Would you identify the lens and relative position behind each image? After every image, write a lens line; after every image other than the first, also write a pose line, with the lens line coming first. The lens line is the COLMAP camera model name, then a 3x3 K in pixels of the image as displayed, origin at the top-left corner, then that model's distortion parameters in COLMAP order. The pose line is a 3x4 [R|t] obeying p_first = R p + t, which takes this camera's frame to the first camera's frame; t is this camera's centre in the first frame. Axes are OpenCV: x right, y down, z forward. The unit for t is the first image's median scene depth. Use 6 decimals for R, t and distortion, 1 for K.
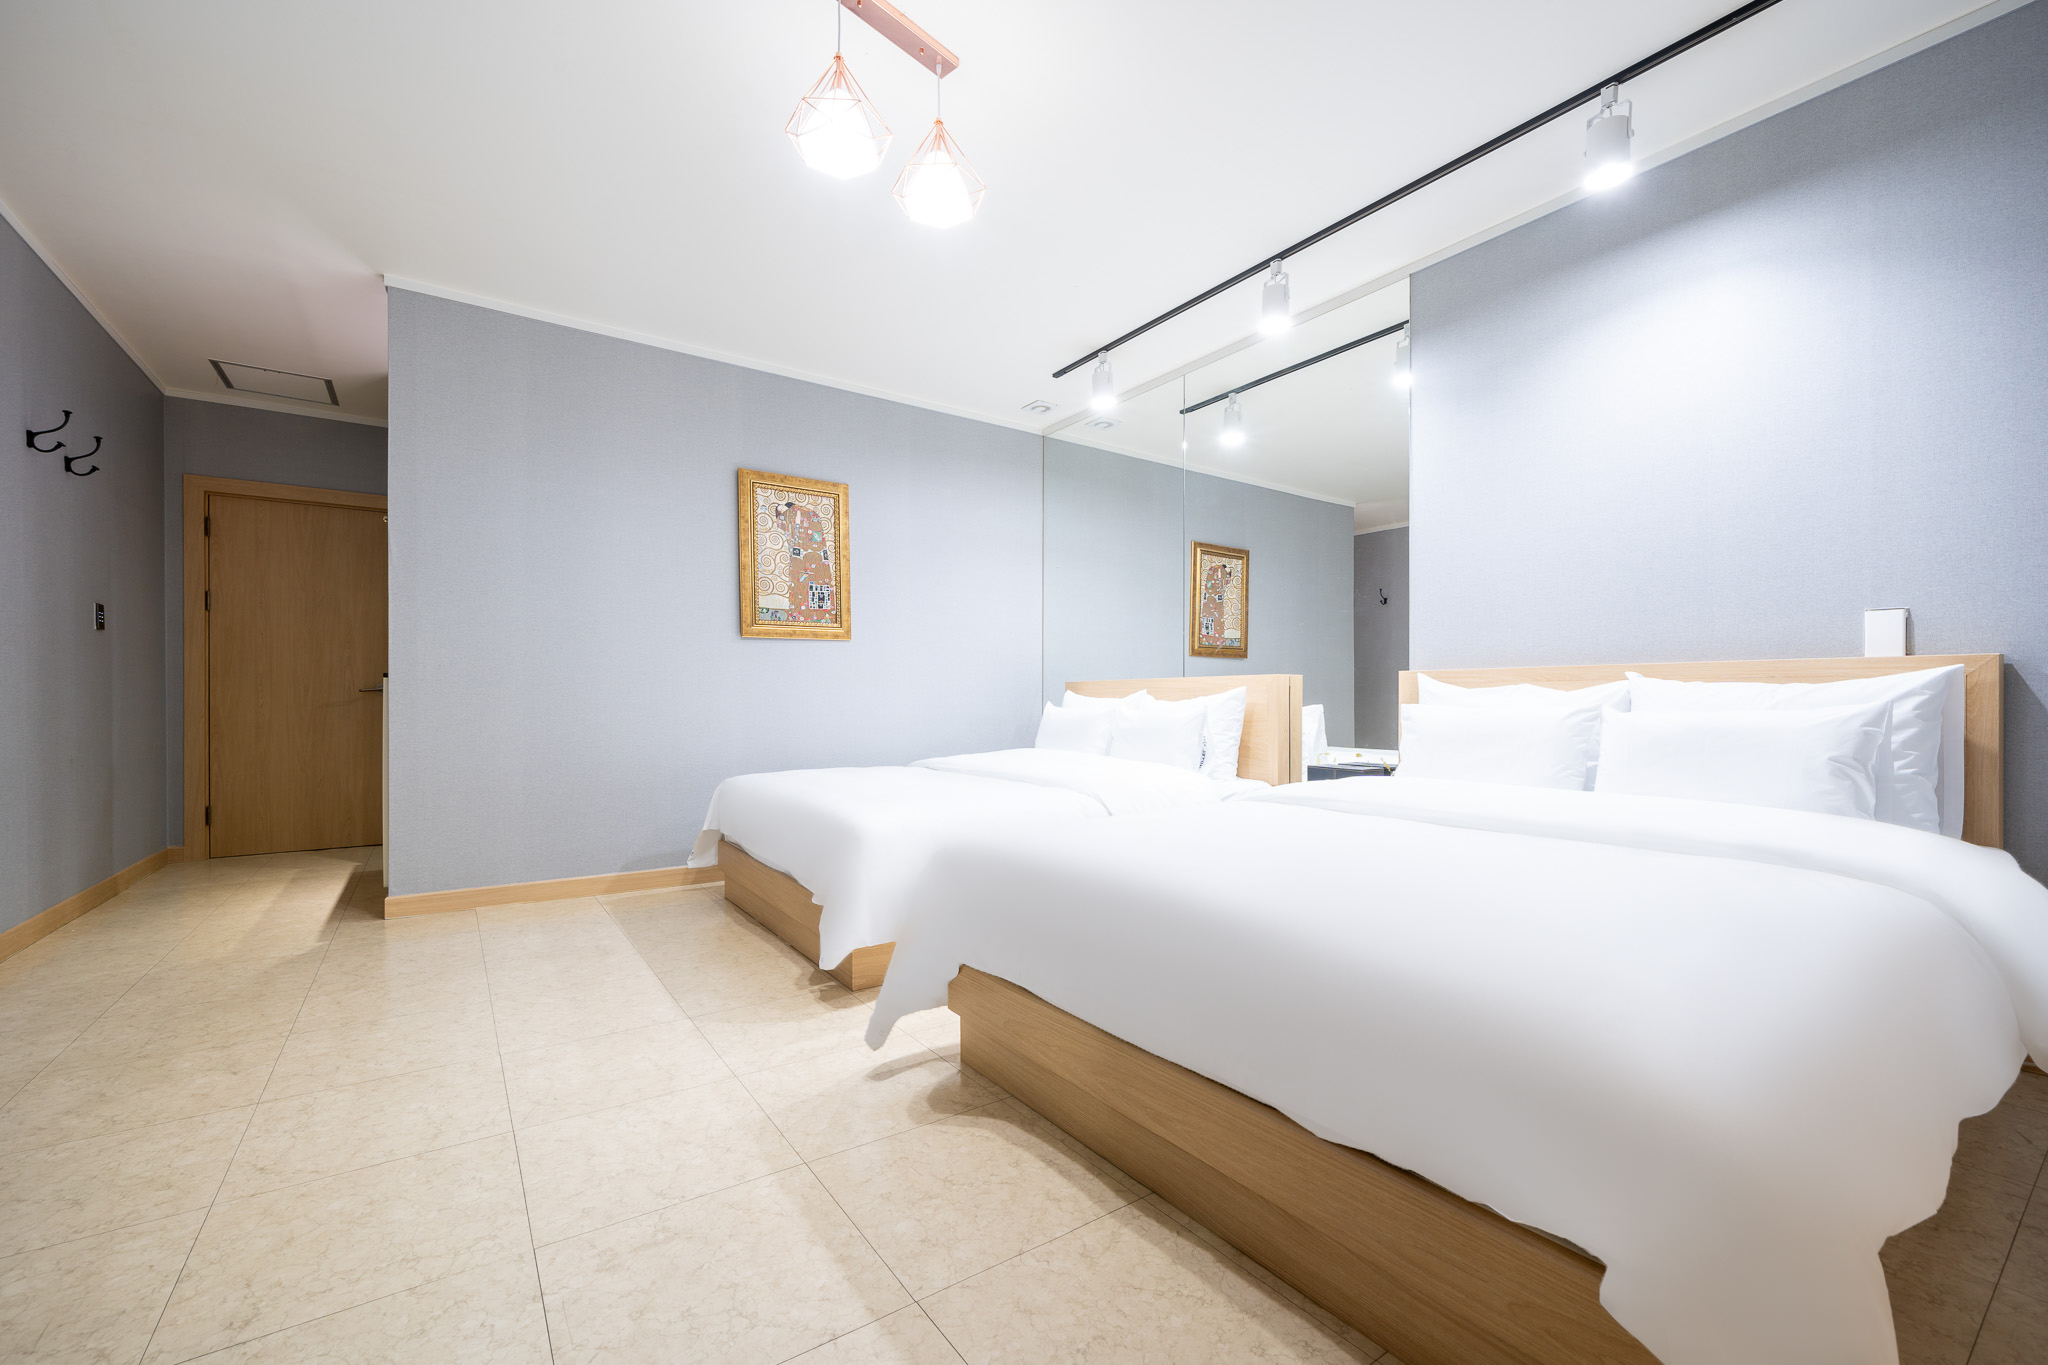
lens RADIAL K [[800.1, 0, 1019.9], [0, 800.1, 706.0], [0, 0, 1]] dist [0.001009, 0.000218]
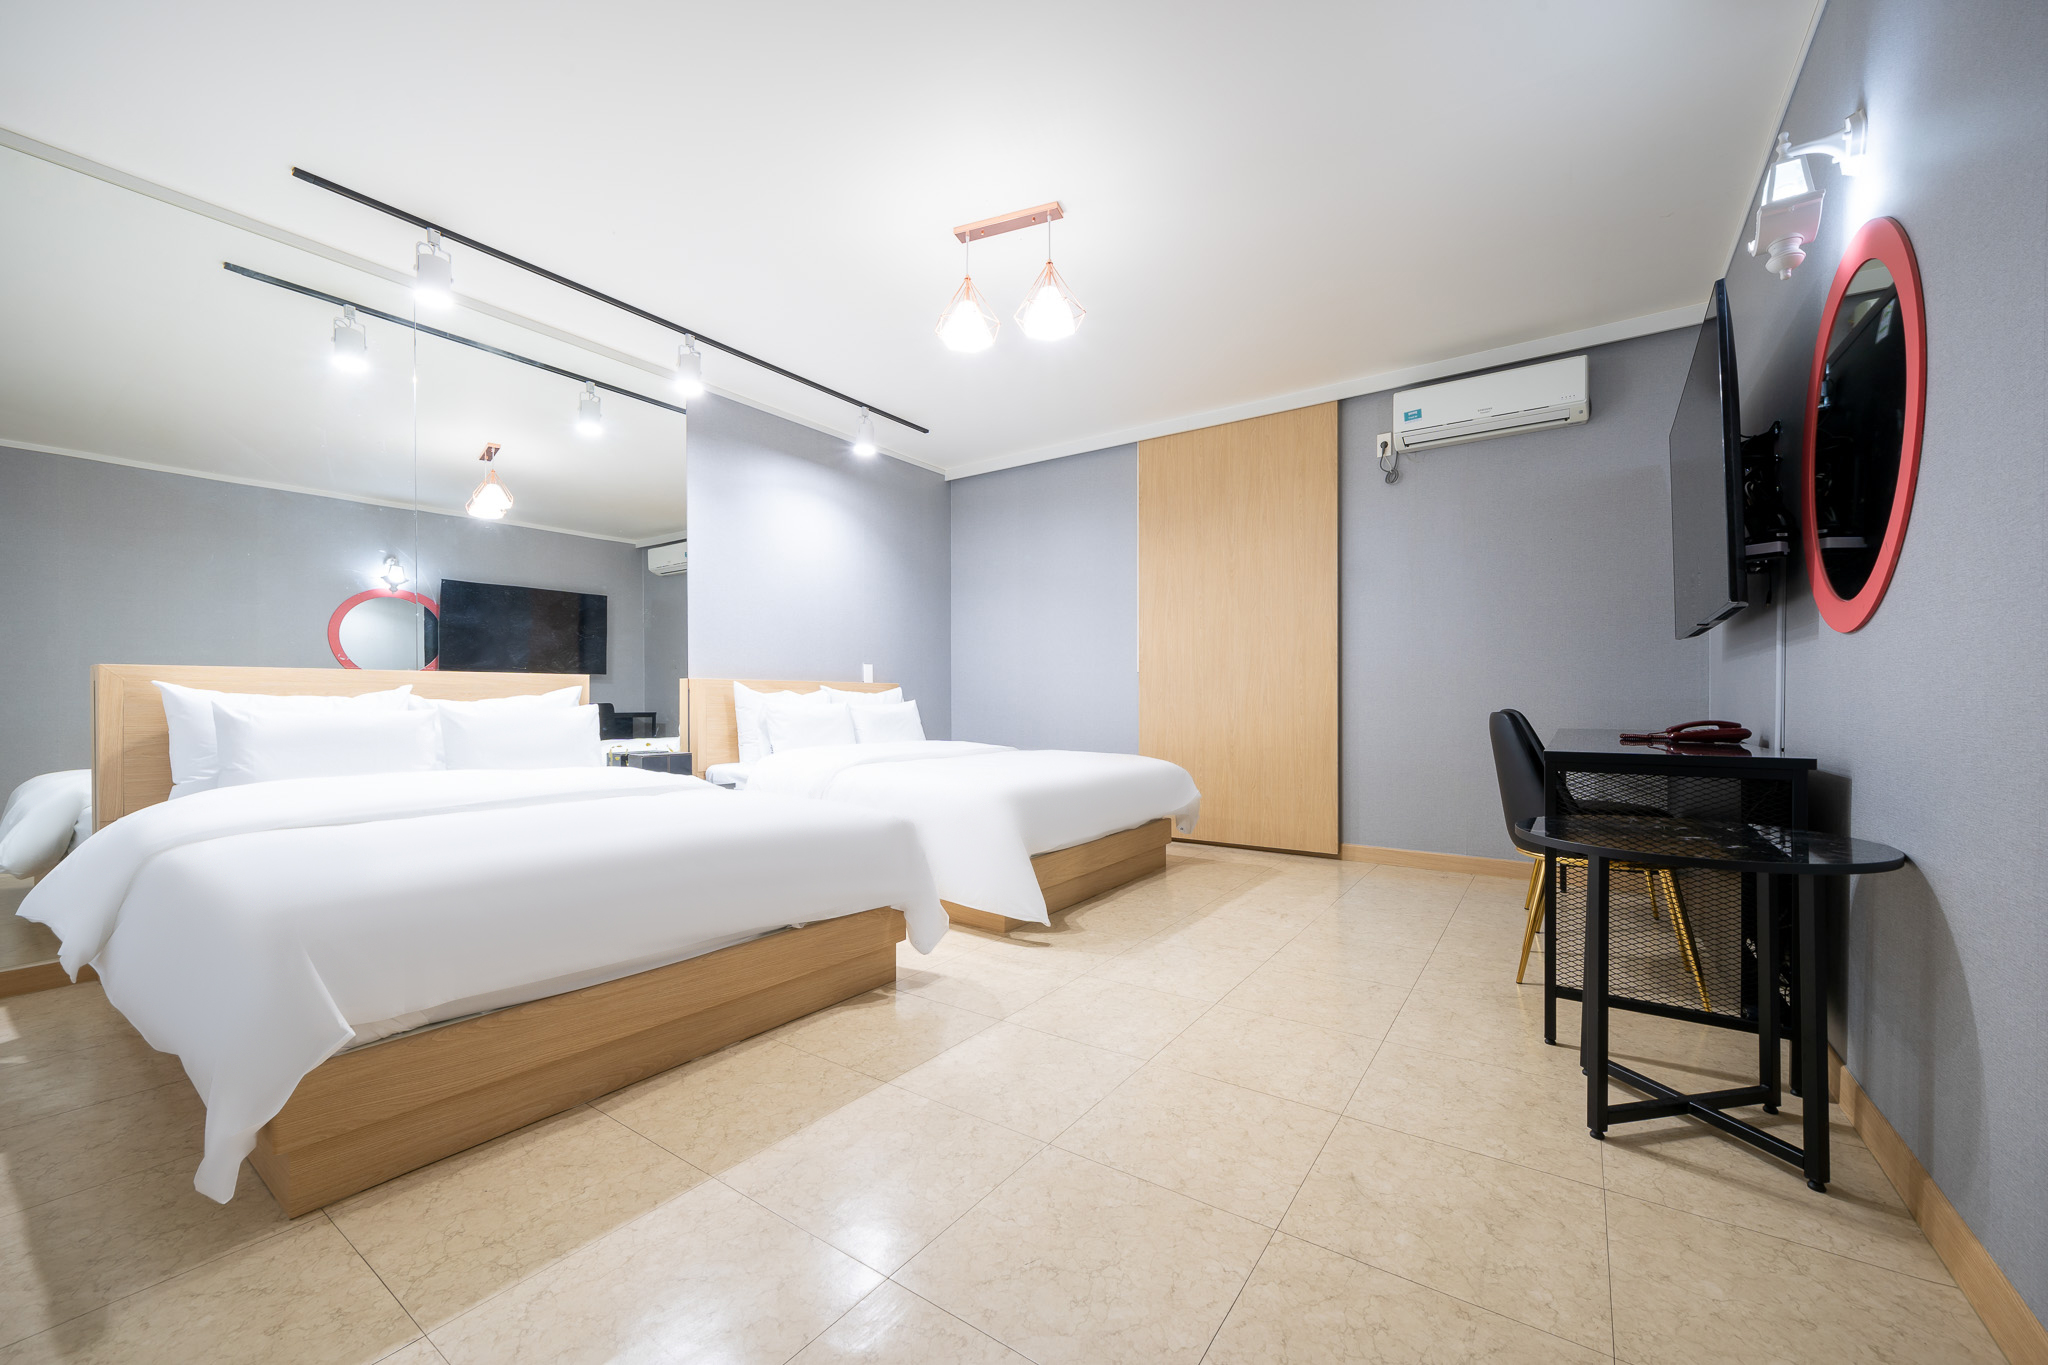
lens RADIAL K [[762.1, 0, 1005.4], [0, 762.1, 704.5], [0, 0, 1]] dist [-0.001192, 0.000024]
pose [[-0.297348, -0.002869, 0.954765, -1.454801], [0.005050, 0.999977, 0.004578, -0.003650], [-0.954756, 0.006183, -0.297326, 1.413332]]
